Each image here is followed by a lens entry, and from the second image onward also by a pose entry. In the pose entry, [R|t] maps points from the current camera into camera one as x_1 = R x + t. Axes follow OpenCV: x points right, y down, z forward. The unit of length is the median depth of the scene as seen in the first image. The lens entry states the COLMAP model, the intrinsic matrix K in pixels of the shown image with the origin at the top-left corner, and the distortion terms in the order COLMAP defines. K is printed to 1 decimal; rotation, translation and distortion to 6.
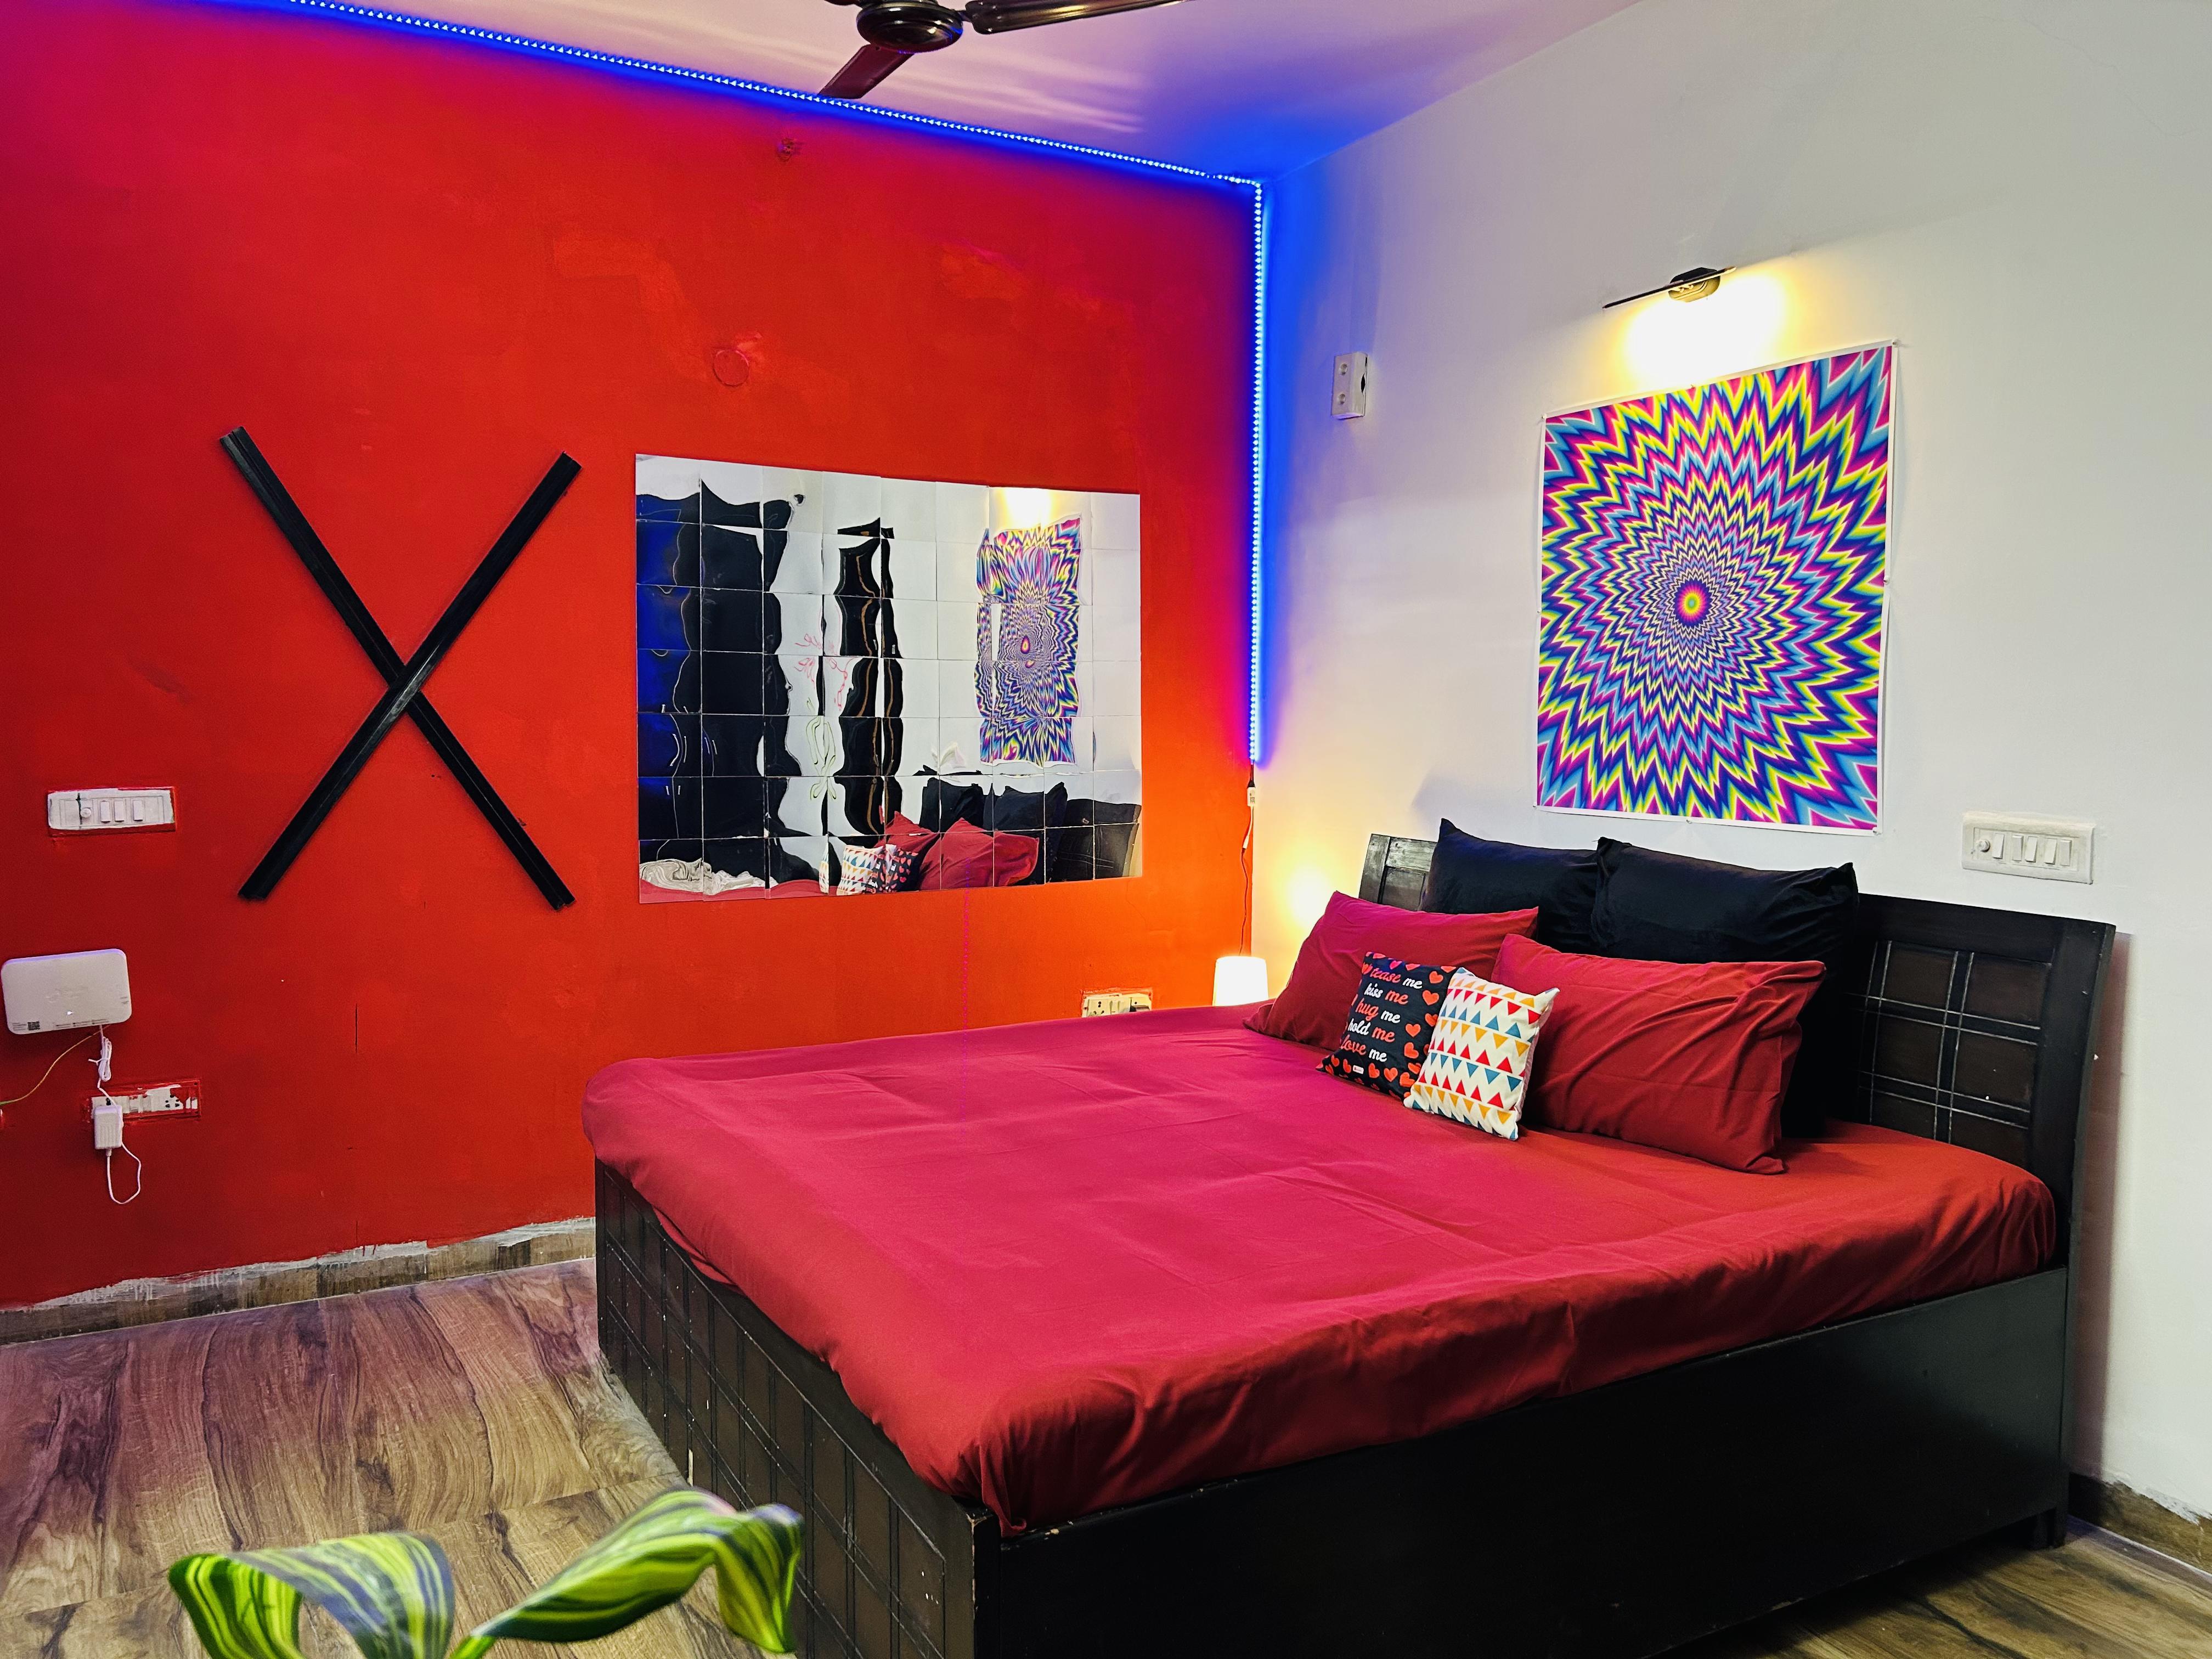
lens RADIAL K [[1659.7, 0, 1106.9], [0, 1659.7, 798.6], [0, 0, 1]] dist [0.050302, -0.053069]
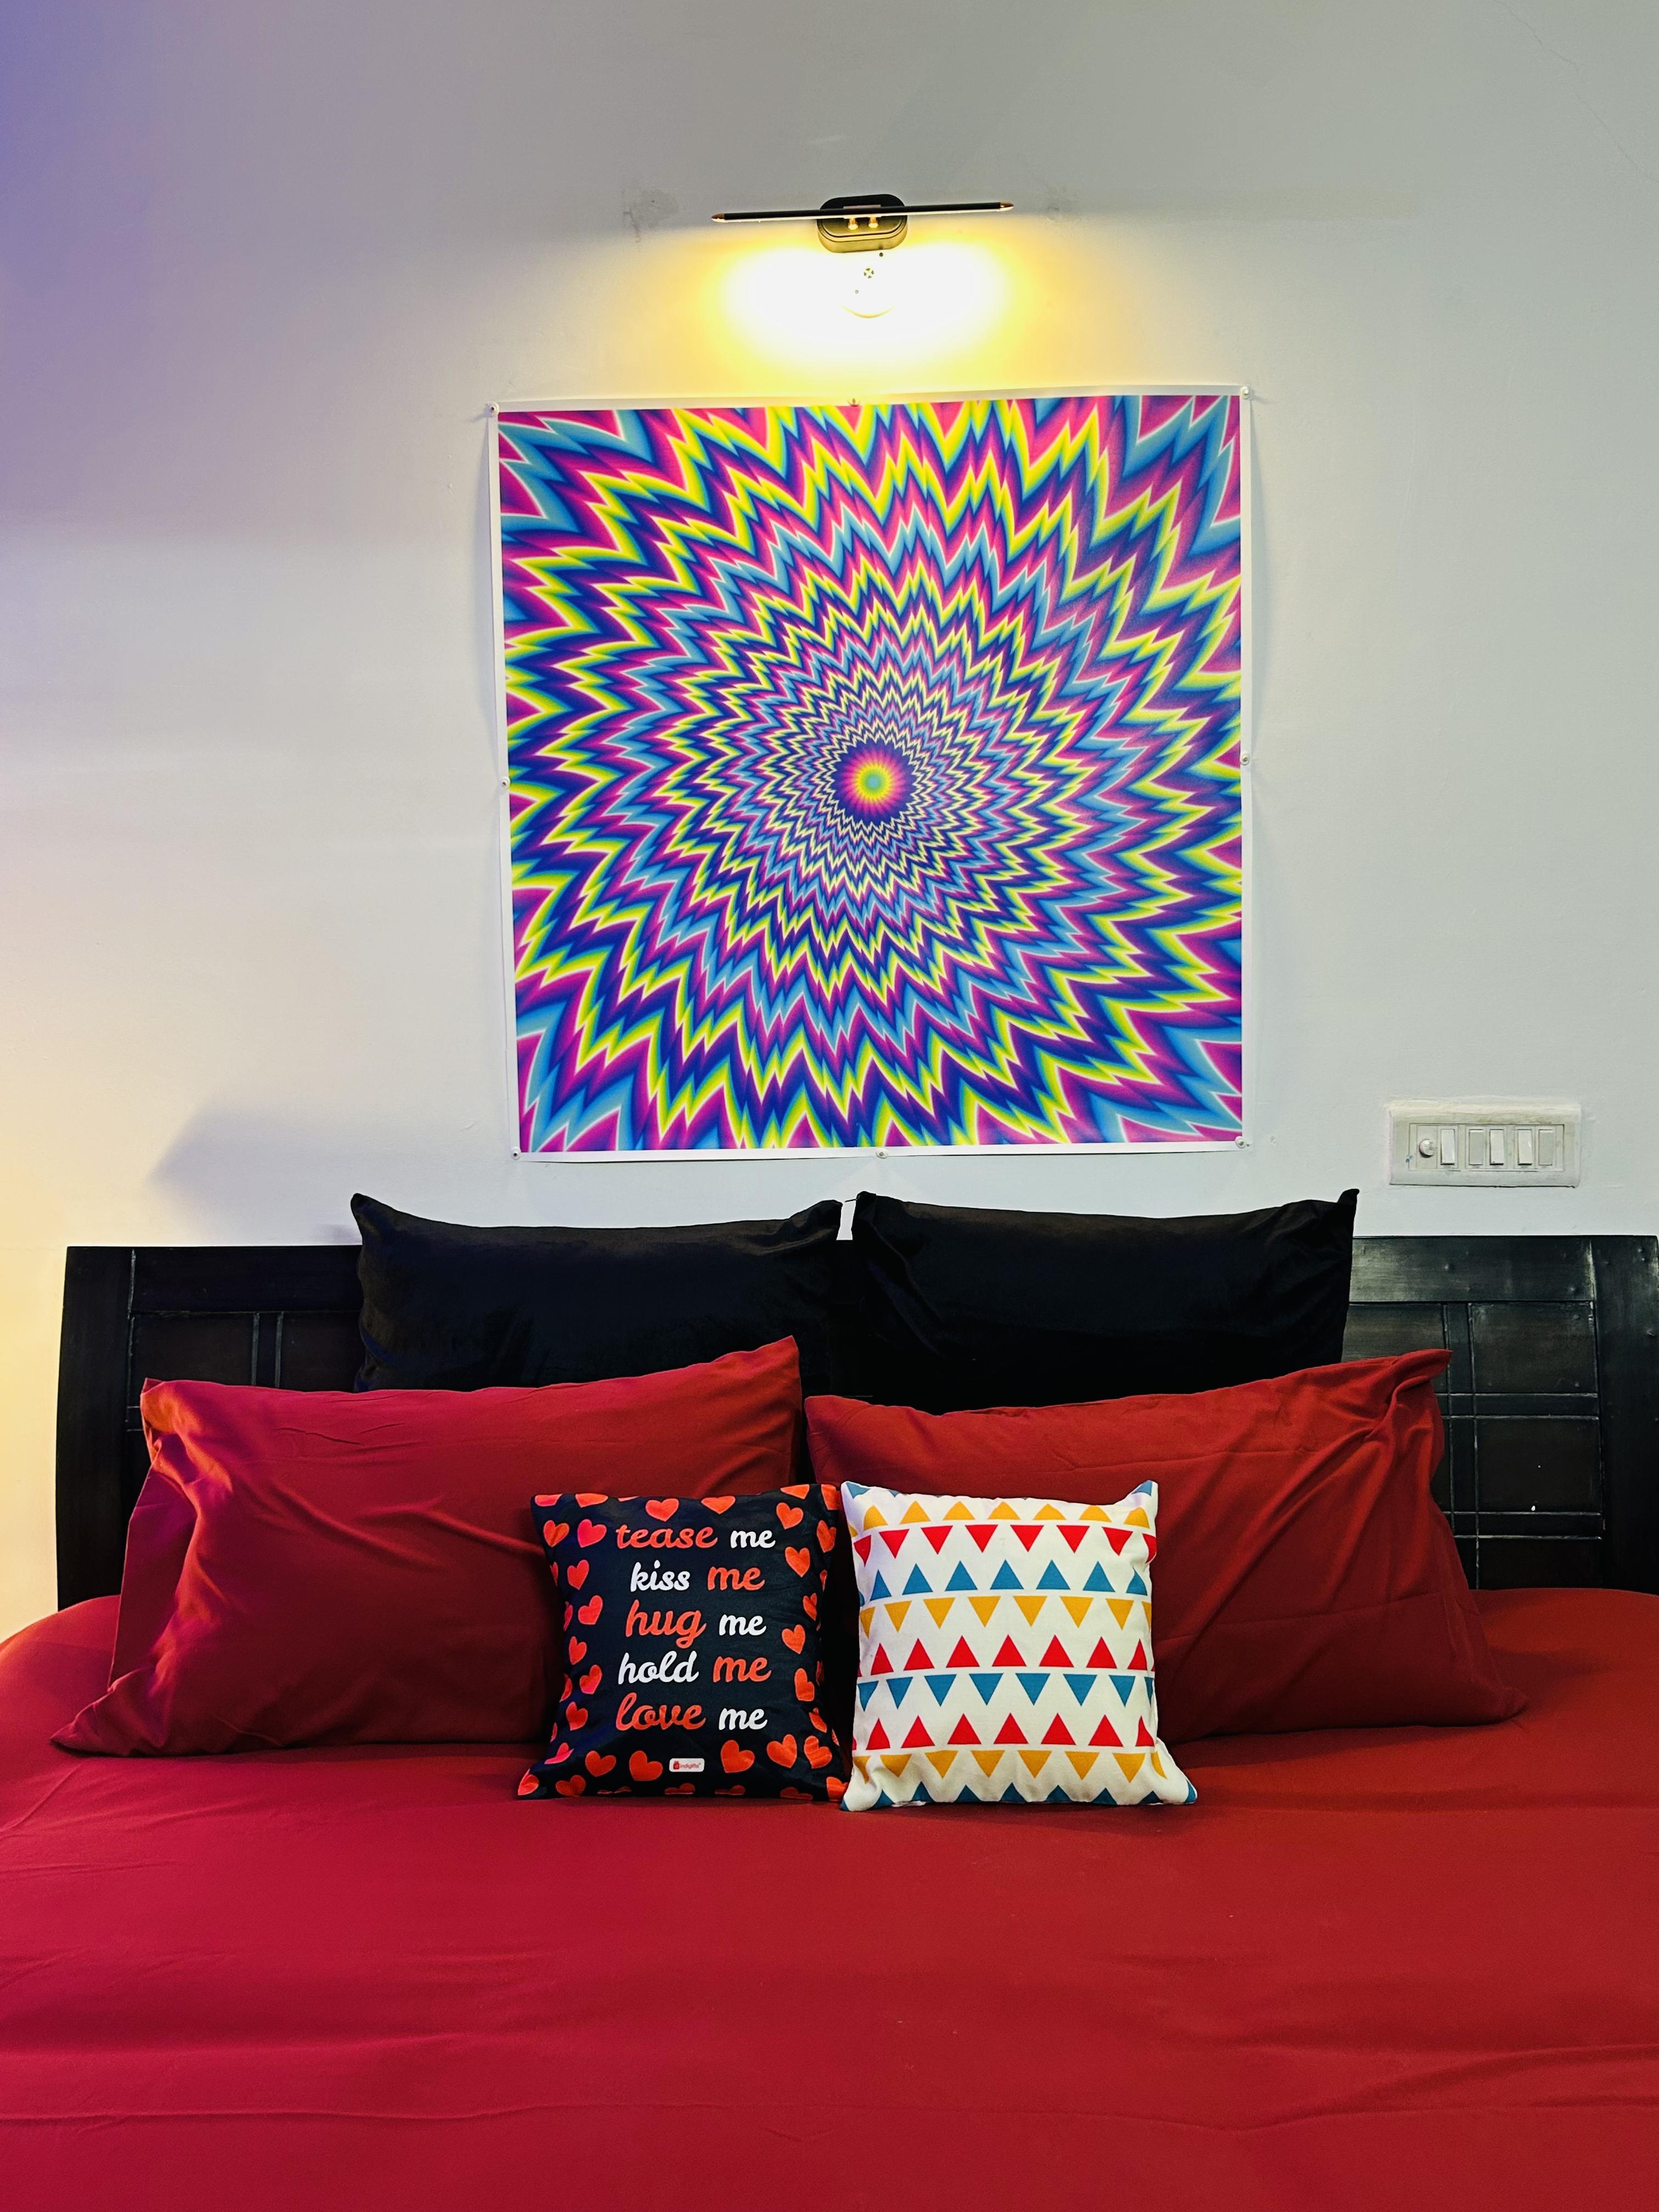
lens RADIAL K [[2015.9, 0, 834.2], [0, 2015.9, 1119.9], [0, 0, 1]] dist [0.248950, -0.962382]
pose [[0.506044, -0.054735, 0.860769, -0.278864], [0.065464, 0.997543, 0.024946, -0.017903], [-0.860020, 0.043725, 0.508384, 0.666352]]
